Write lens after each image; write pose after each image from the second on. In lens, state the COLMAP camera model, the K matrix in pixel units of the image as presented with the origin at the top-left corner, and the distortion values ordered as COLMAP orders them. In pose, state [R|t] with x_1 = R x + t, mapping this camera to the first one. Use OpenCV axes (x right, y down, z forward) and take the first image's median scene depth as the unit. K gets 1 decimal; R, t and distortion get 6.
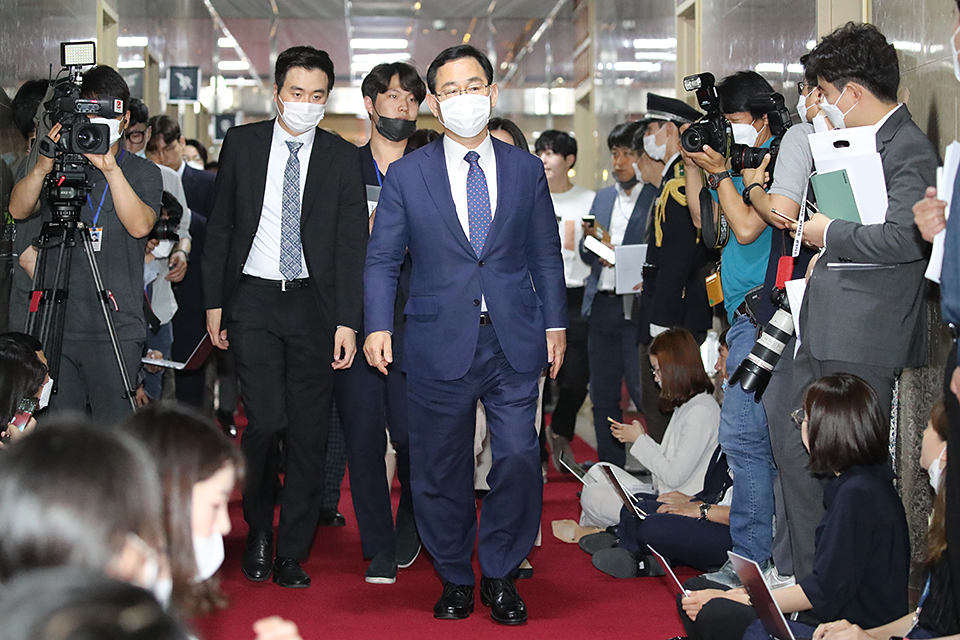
lens RADIAL K [[5321.2, 0, 480.0], [0, 5321.2, 320.0], [0, 0, 1]] dist [-0.142708, -6.290544]
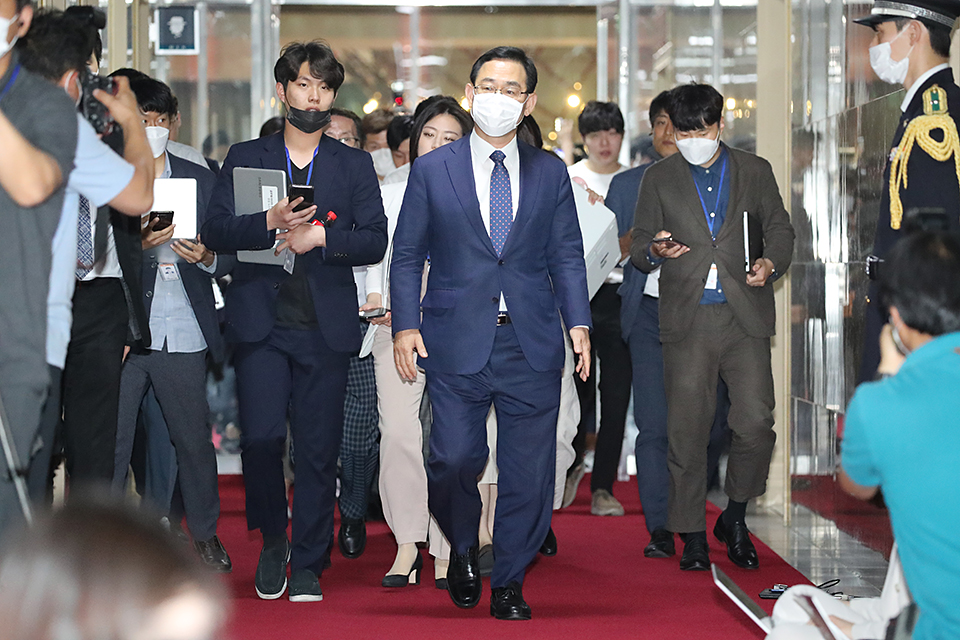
lens RADIAL K [[3533.2, 0, 480.0], [0, 3533.2, 320.0], [0, 0, 1]] dist [0.042430, 100.709416]
pose [[0.999587, 0.027858, 0.007059, -0.015139], [-0.027886, 0.999603, 0.003902, -0.003892], [-0.006947, -0.004098, 0.999967, 0.587304]]
